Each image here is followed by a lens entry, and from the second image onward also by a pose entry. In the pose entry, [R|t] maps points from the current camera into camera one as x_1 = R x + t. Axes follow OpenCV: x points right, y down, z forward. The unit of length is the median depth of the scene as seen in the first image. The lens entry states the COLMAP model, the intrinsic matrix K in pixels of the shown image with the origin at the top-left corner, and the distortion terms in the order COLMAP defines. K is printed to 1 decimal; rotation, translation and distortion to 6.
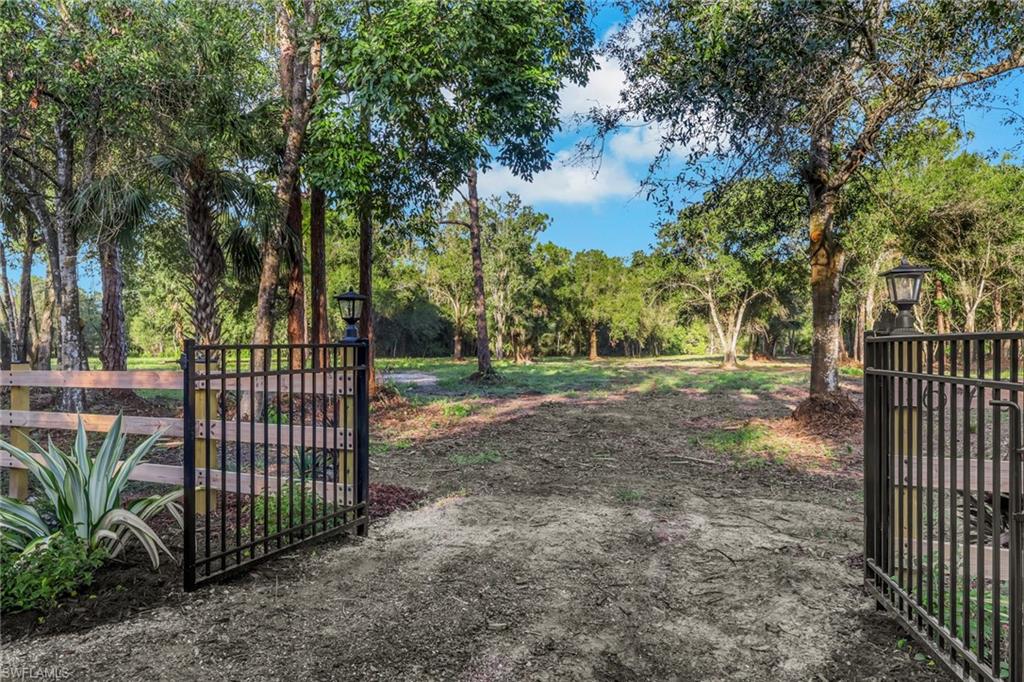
lens RADIAL K [[678.5, 0, 479.9], [0, 678.5, 345.0], [0, 0, 1]] dist [0.001687, 0.000472]
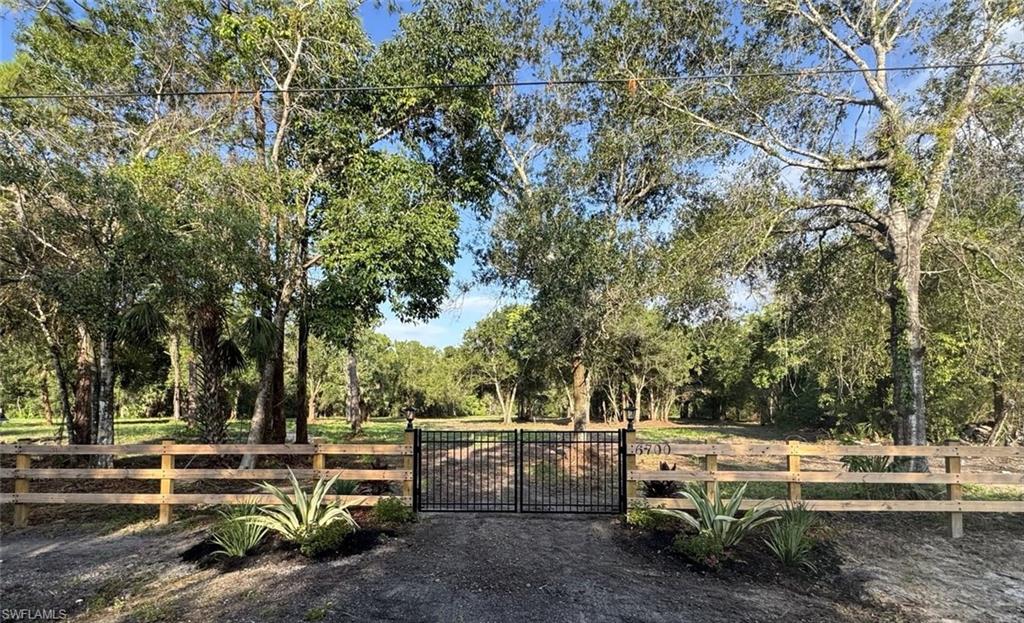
lens RADIAL K [[512.8, 0, 511.1], [0, 512.8, 382.5], [0, 0, 1]] dist [0.012422, 0.000157]
pose [[0.926357, 0.023830, 0.375891, -0.066274], [-0.006358, 0.998844, -0.047654, -0.010080], [-0.376592, 0.041755, 0.925438, -0.083671]]
